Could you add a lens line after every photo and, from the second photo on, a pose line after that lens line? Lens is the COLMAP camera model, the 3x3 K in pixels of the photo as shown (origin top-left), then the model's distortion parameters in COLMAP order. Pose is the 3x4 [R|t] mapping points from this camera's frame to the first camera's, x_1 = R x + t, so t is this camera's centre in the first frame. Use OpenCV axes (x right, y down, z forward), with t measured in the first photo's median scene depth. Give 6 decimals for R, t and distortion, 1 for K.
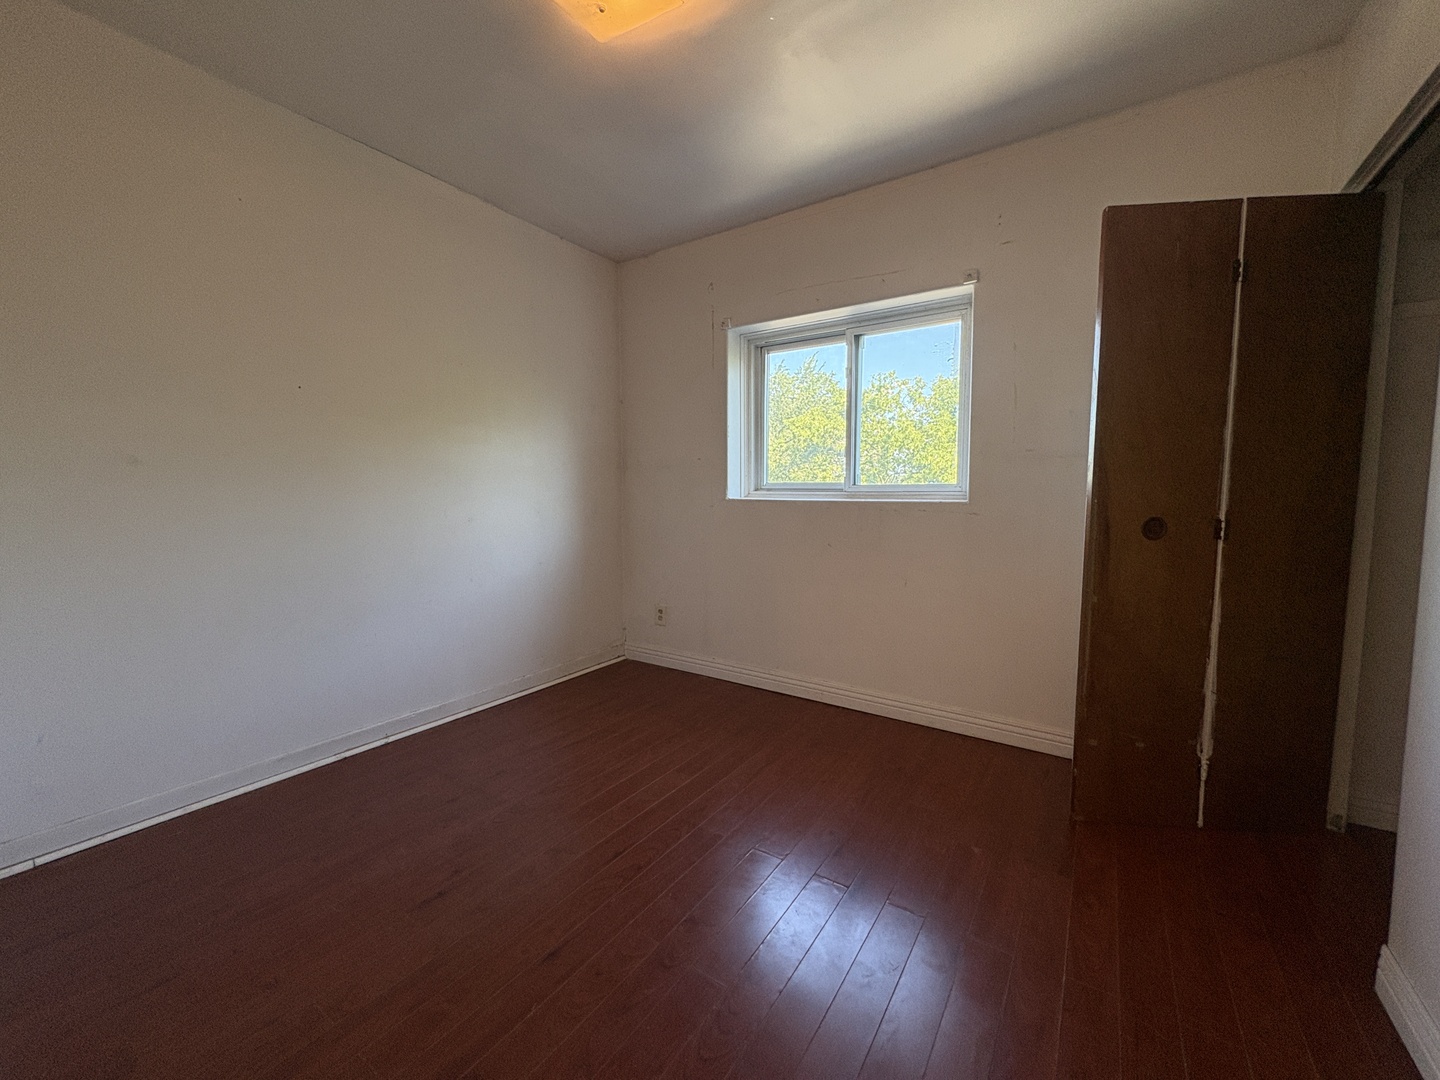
lens RADIAL K [[576.5, 0, 722.4], [0, 576.5, 545.9], [0, 0, 1]] dist [0.002713, -0.000198]
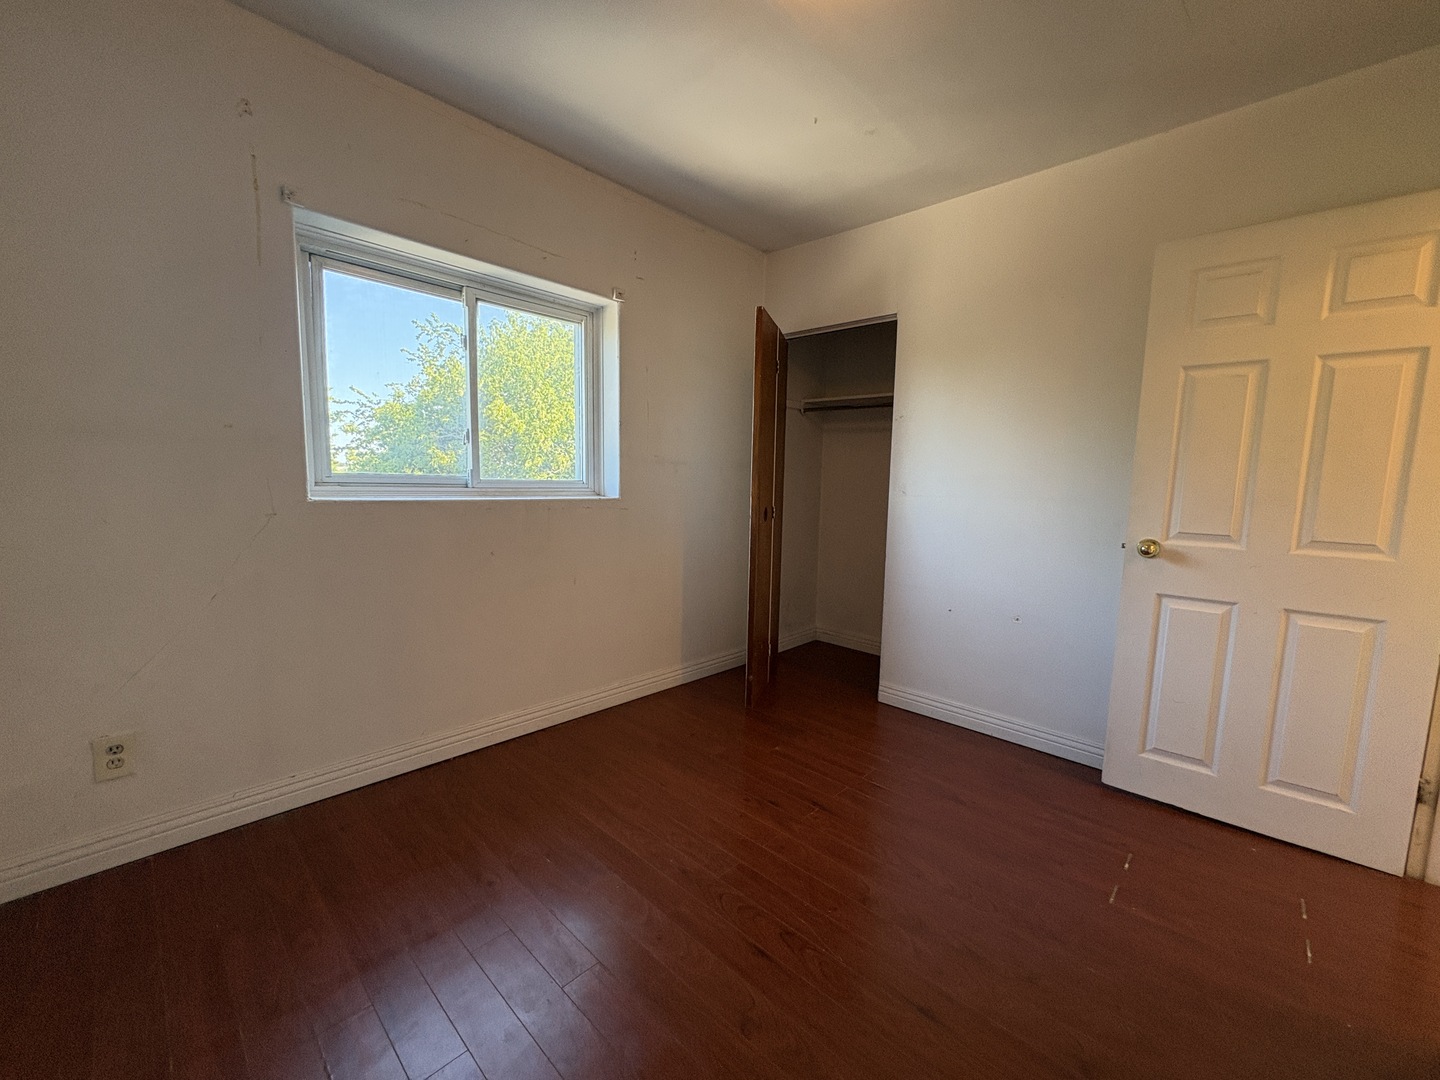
lens RADIAL K [[576.5, 0, 715.9], [0, 576.5, 545.1], [0, 0, 1]] dist [0.002713, -0.000198]
pose [[0.172610, -0.107224, 0.979137, -0.536105], [0.072887, 0.992722, 0.095862, -0.065845], [-0.982290, 0.054820, 0.179169, 0.514087]]
